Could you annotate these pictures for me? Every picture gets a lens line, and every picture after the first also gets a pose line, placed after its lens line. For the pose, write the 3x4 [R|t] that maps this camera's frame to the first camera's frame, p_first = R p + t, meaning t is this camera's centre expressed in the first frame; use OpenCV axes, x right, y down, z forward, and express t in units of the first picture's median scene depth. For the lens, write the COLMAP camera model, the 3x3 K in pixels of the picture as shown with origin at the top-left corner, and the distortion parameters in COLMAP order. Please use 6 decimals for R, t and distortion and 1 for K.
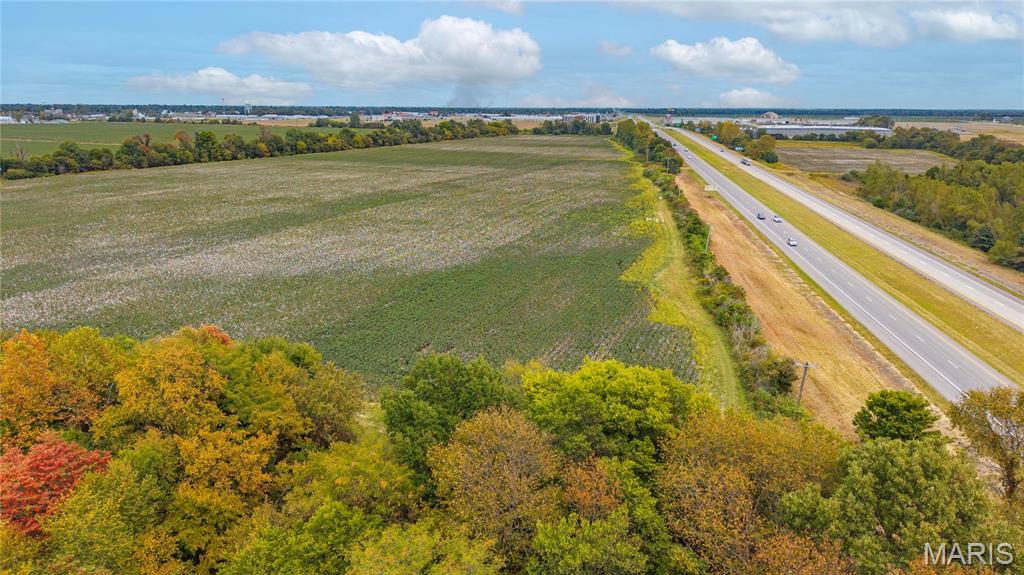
lens RADIAL K [[680.3, 0, 512.0], [0, 680.3, 287.5], [0, 0, 1]] dist [0.035999, -0.043958]
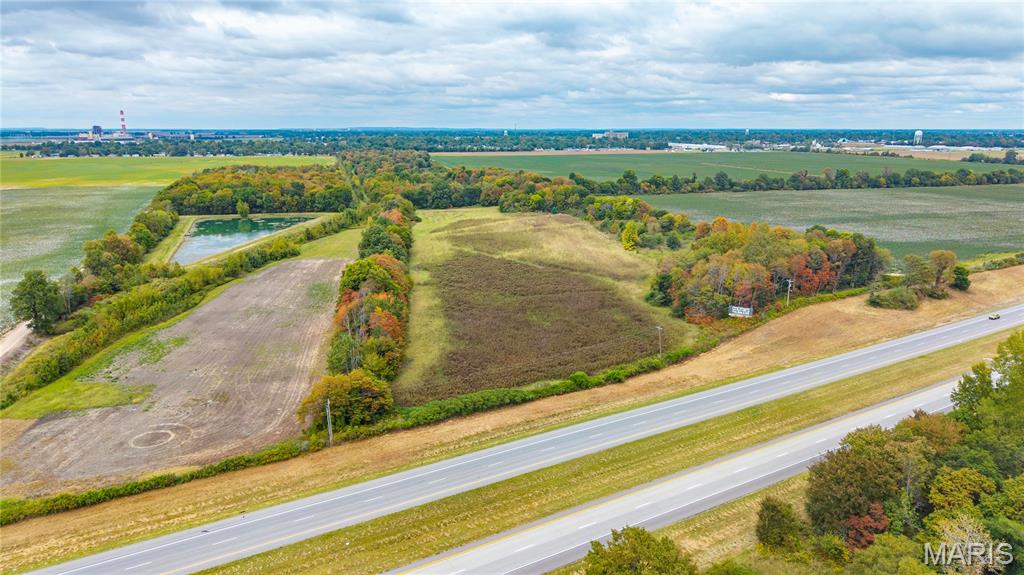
lens RADIAL K [[680.3, 0, 512.0], [0, 680.3, 287.5], [0, 0, 1]] dist [0.035999, -0.043958]
pose [[0.619089, 0.176242, -0.765289, 0.316052], [-0.199872, 0.977763, 0.063486, 0.084748], [0.759461, 0.113656, 0.640548, -0.526718]]
